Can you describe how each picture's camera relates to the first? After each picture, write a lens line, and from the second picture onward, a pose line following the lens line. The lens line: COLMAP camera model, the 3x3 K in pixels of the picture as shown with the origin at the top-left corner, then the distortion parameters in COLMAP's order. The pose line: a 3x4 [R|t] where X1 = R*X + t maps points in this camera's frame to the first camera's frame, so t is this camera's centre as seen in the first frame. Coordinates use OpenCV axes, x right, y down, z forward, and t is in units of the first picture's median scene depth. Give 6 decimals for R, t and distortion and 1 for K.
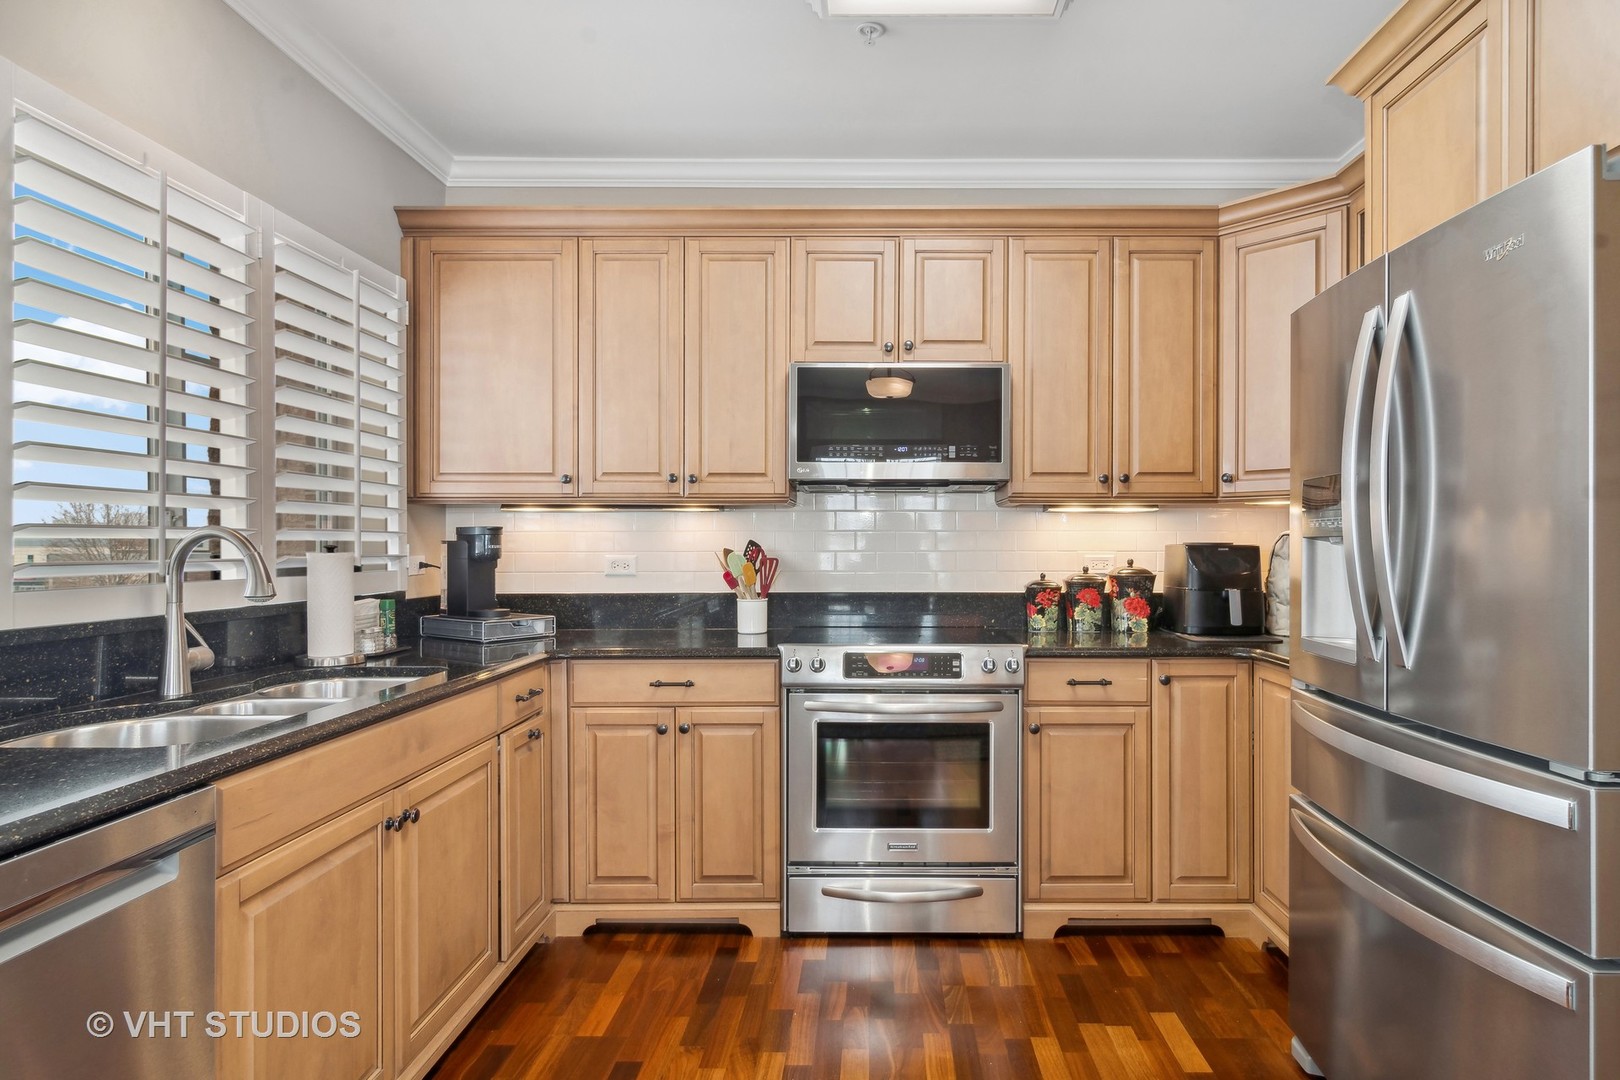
lens RADIAL K [[871.5, 0, 844.3], [0, 871.5, 549.7], [0, 0, 1]] dist [-0.005193, 0.001365]
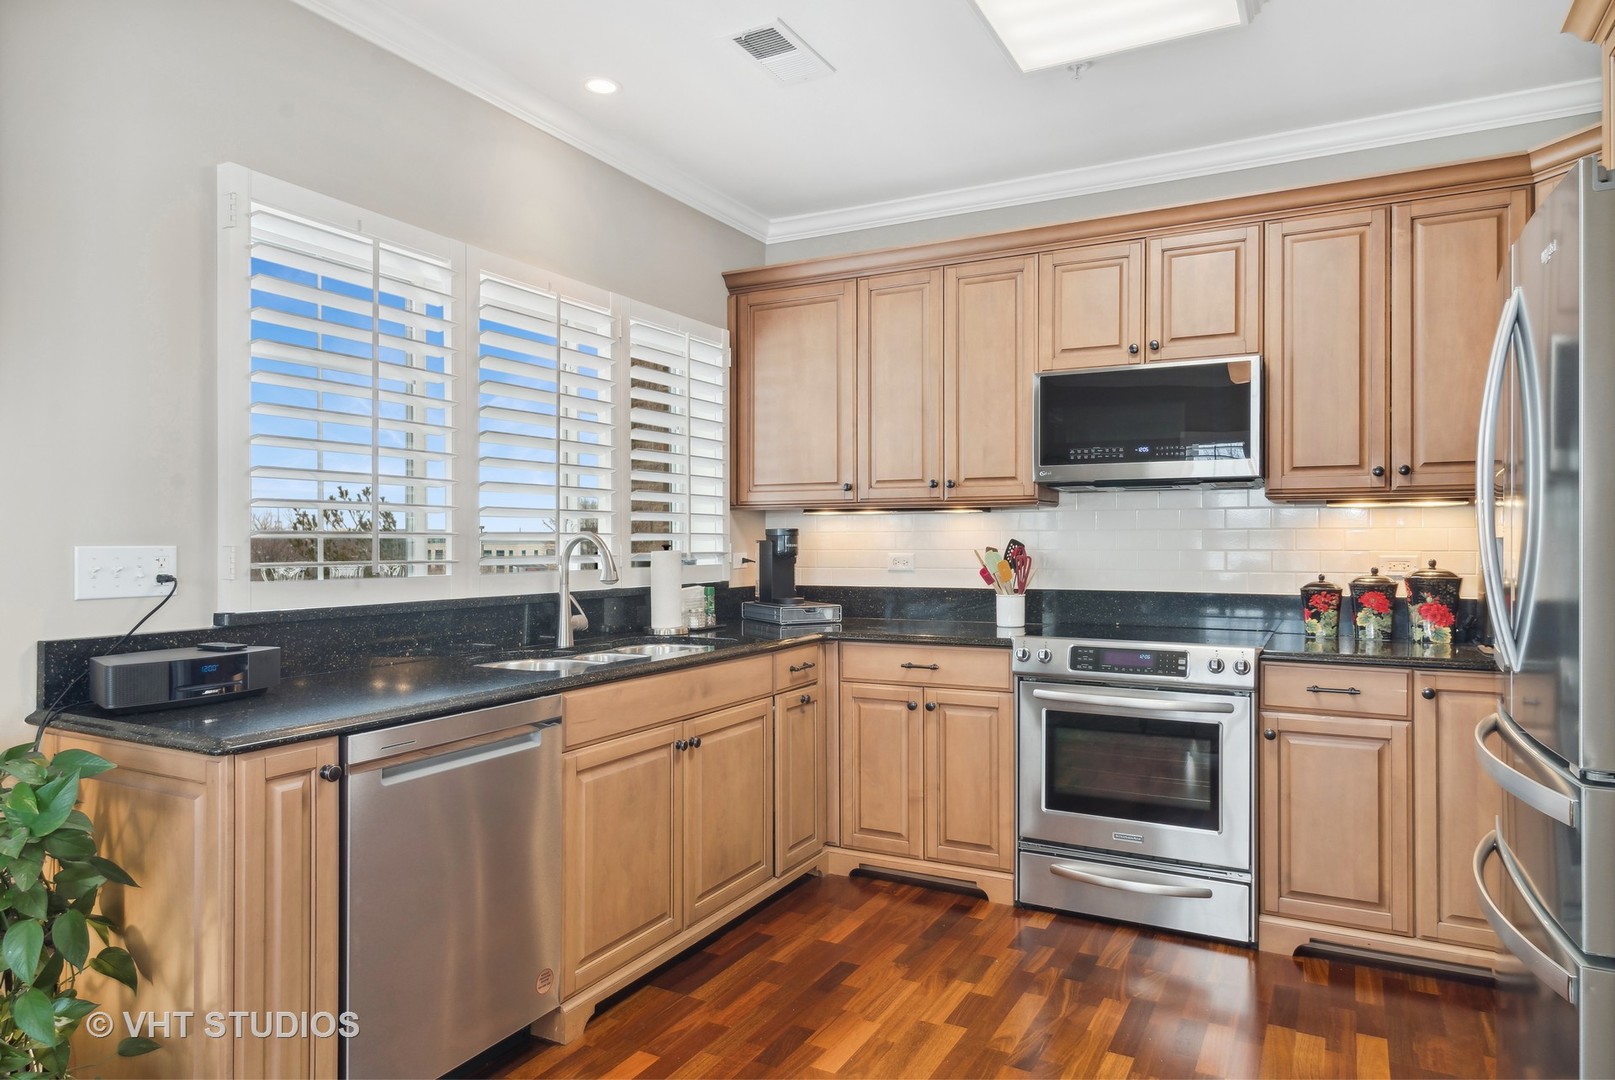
lens RADIAL K [[1007.7, 0, 808.6], [0, 1007.7, 535.9], [0, 0, 1]] dist [-0.006162, 0.004158]
pose [[0.881118, -0.003526, -0.472883, 0.294124], [-0.001066, 0.999955, -0.009442, -0.003576], [0.472895, 0.008824, 0.881074, -0.227340]]
